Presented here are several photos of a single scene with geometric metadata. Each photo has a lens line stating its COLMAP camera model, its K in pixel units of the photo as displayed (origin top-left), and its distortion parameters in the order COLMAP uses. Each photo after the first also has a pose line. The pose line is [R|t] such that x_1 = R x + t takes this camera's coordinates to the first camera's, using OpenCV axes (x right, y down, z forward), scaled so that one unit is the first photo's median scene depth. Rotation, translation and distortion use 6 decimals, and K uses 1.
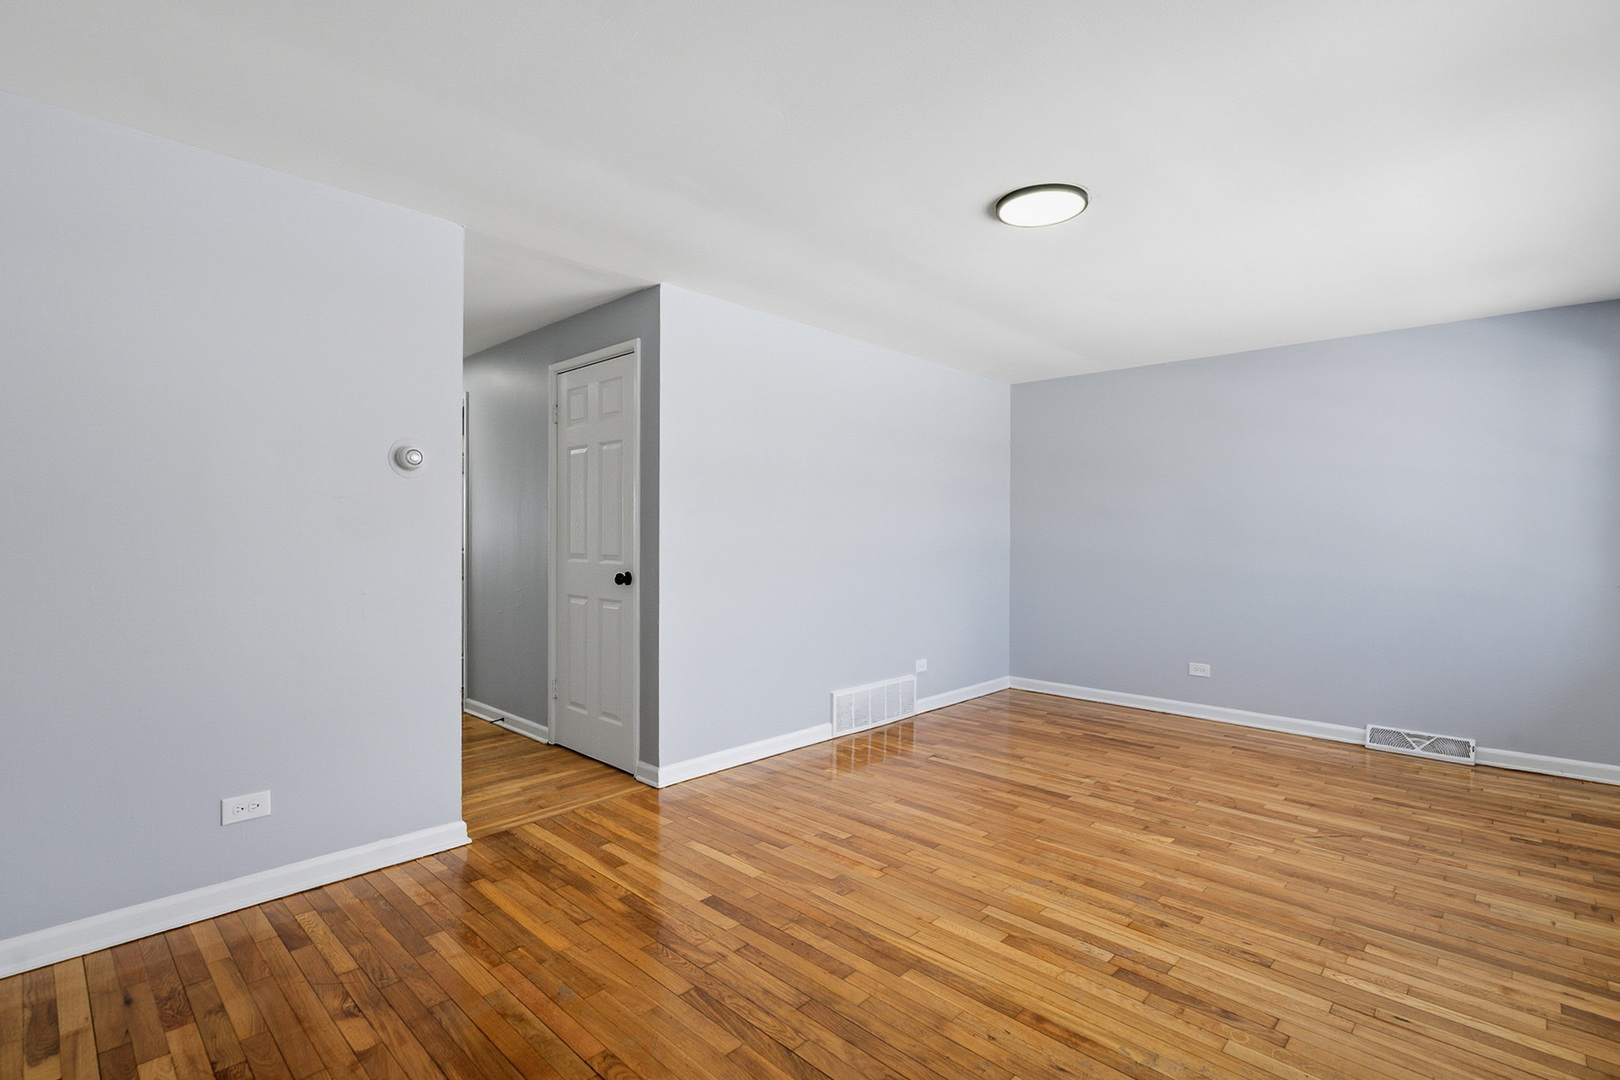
lens RADIAL K [[758.2, 0, 814.0], [0, 758.2, 542.7], [0, 0, 1]] dist [-0.000659, 0.000726]
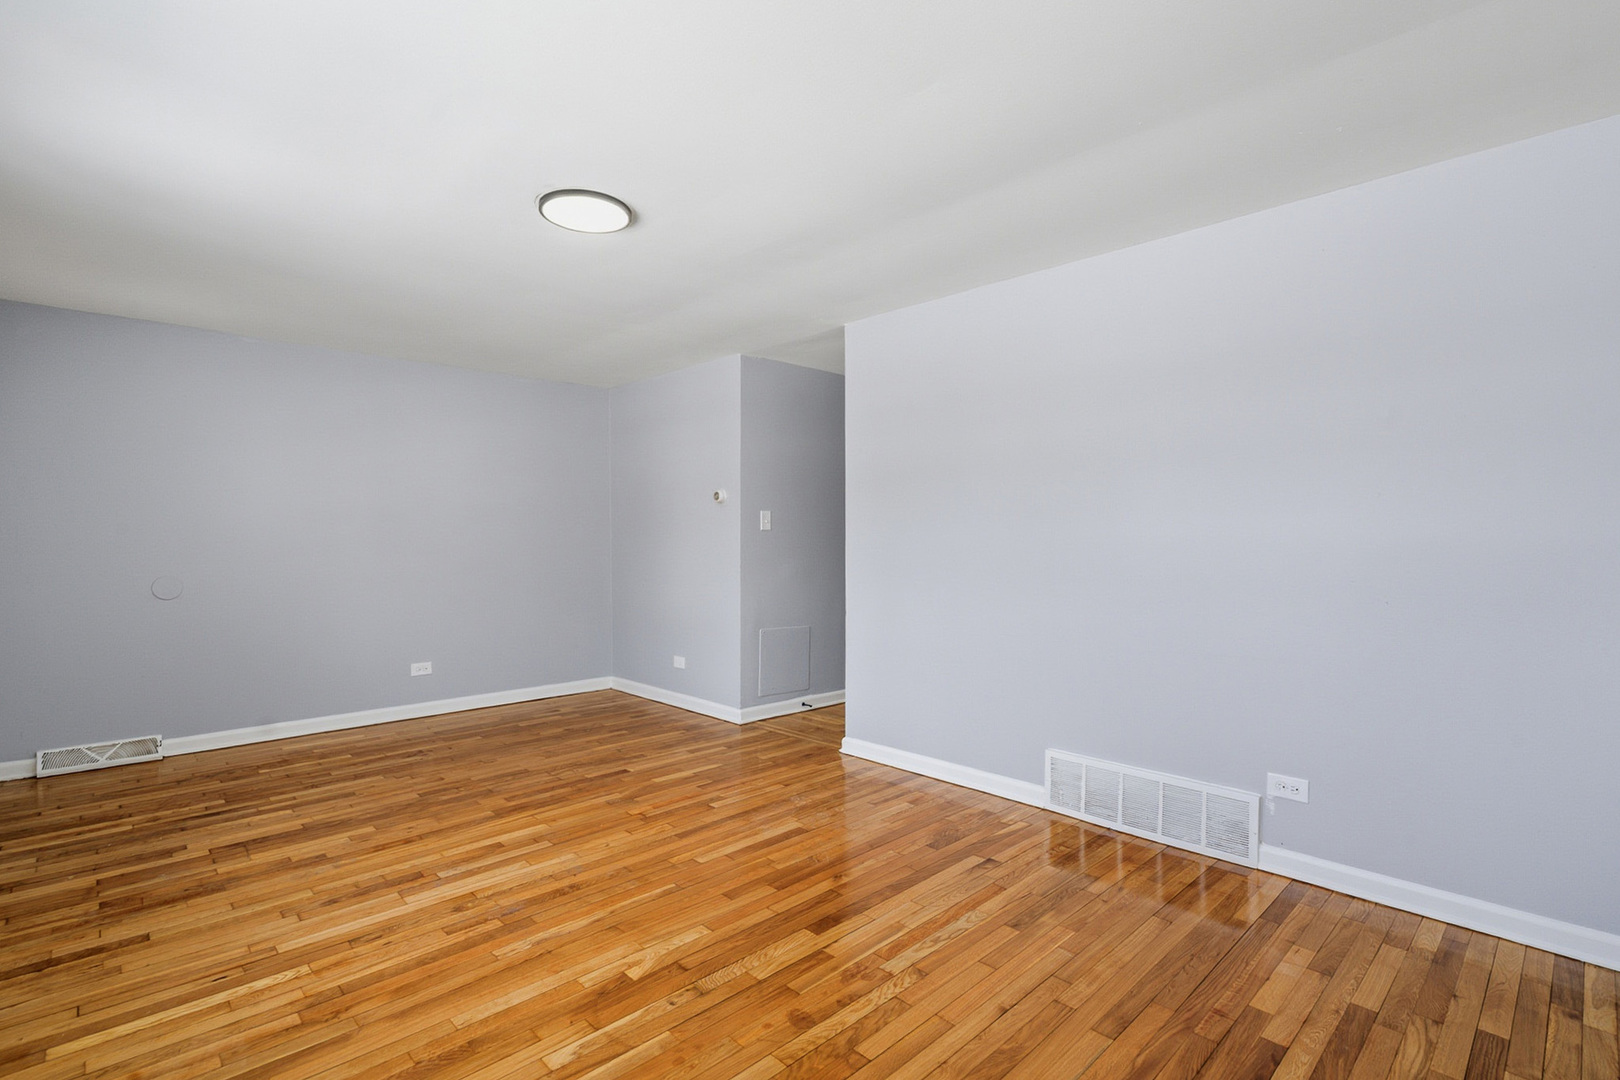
lens RADIAL K [[758.2, 0, 814.0], [0, 758.2, 542.7], [0, 0, 1]] dist [-0.000659, 0.000726]
pose [[-0.038621, 0.000515, -0.999254, 1.294464], [-0.011791, 0.999930, 0.000971, -0.000885], [0.999184, 0.011820, -0.038612, 1.336934]]
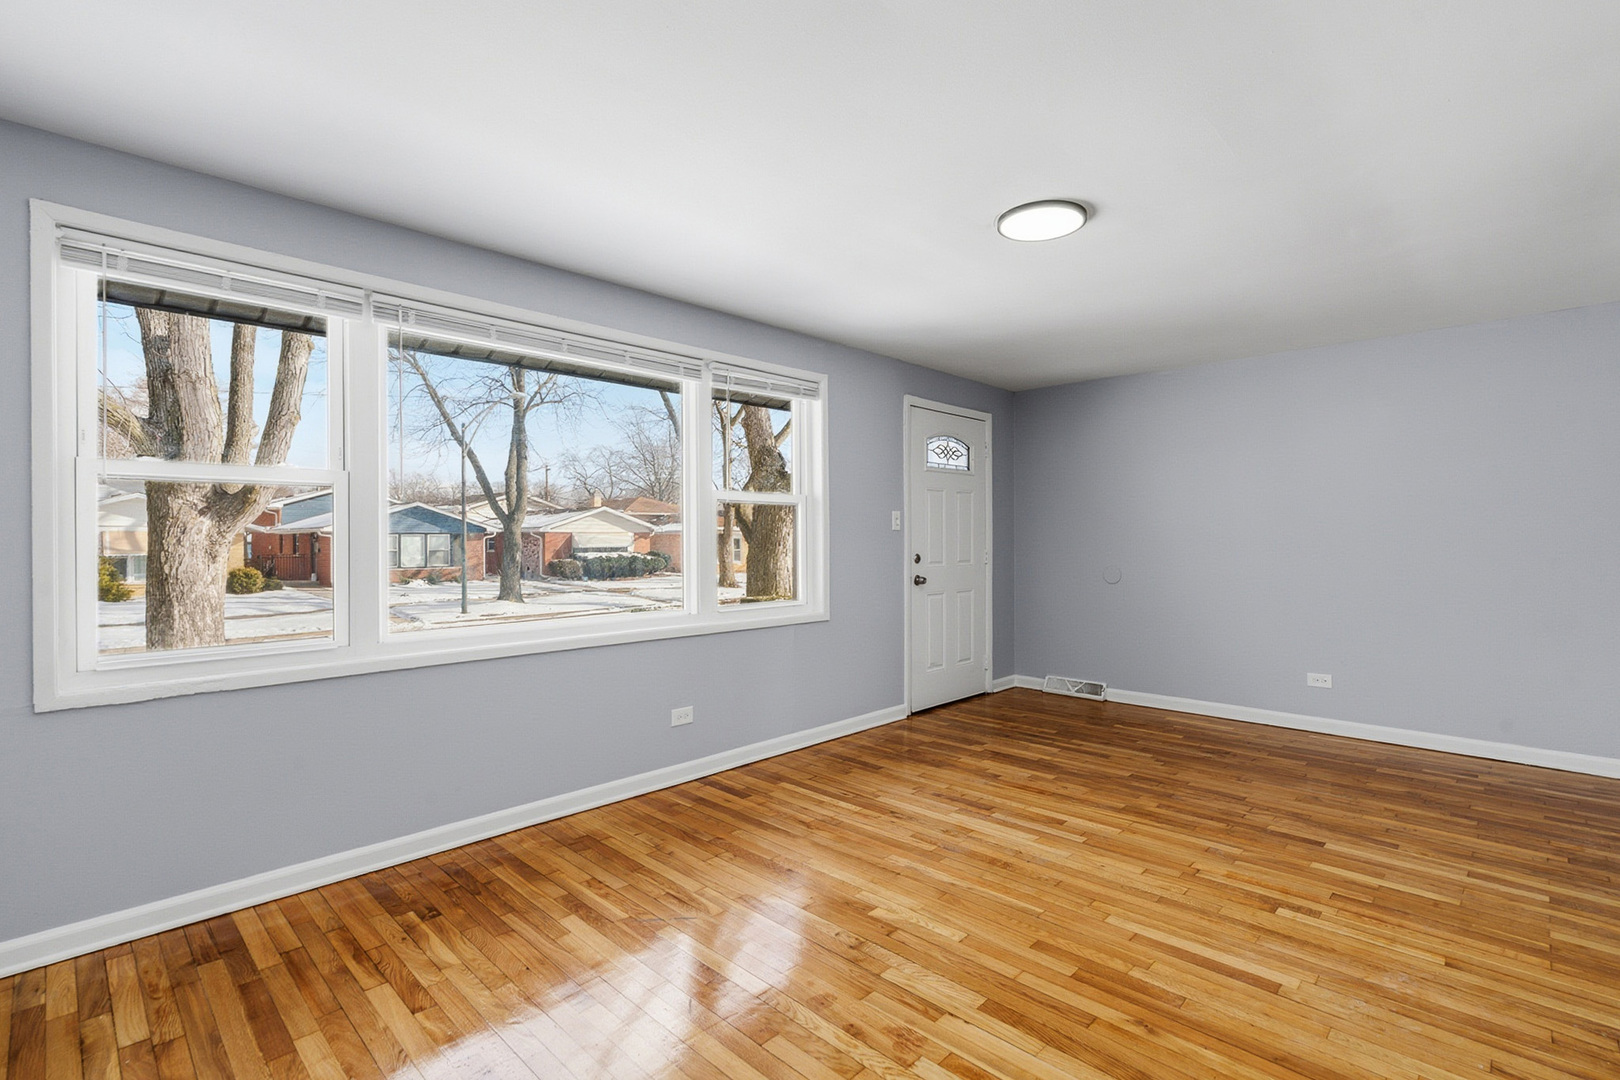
lens RADIAL K [[758.2, 0, 814.0], [0, 758.2, 542.7], [0, 0, 1]] dist [-0.000659, 0.000726]
pose [[-0.999947, -0.005632, 0.008580, 0.597308], [-0.005461, 0.999789, 0.019786, -0.016015], [-0.008689, 0.019738, -0.999767, 2.024876]]
